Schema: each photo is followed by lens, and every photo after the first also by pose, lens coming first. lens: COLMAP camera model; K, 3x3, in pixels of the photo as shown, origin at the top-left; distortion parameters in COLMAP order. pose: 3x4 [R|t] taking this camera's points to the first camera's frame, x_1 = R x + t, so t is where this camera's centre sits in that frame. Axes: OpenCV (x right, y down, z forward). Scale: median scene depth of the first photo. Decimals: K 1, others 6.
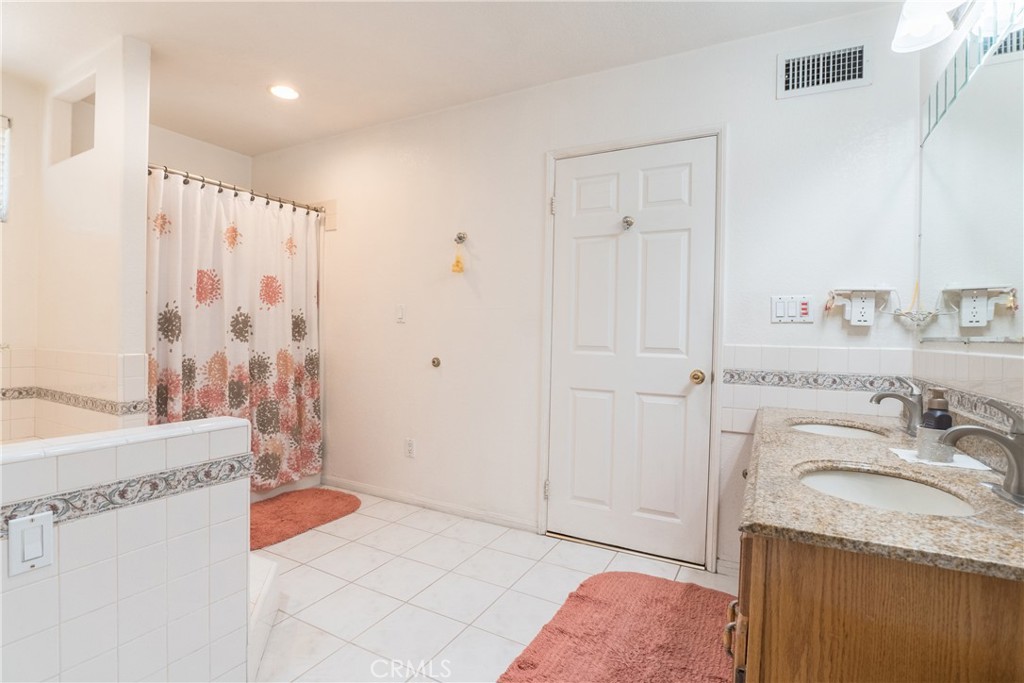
lens RADIAL K [[497.1, 0, 512.0], [0, 497.1, 341.5], [0, 0, 1]] dist [-0.032629, 0.000002]
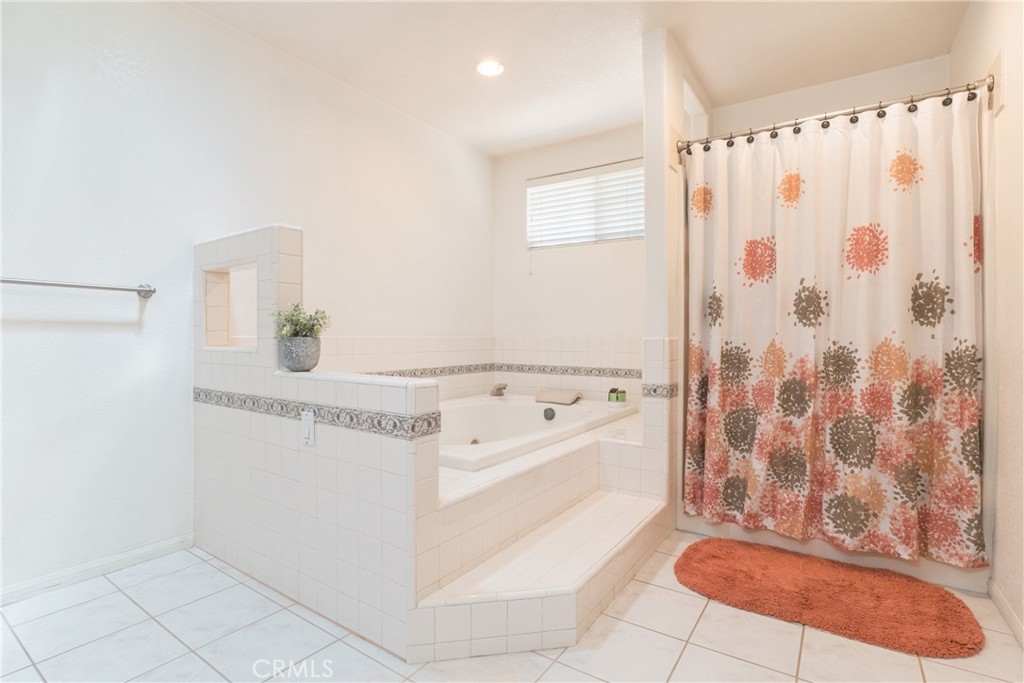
lens RADIAL K [[497.1, 0, 512.0], [0, 497.1, 341.5], [0, 0, 1]] dist [-0.032629, 0.000002]
pose [[-0.108702, -0.012834, -0.993992, 0.218576], [-0.022427, 0.999694, -0.010455, 0.040054], [0.993821, 0.021156, -0.108956, 0.646162]]
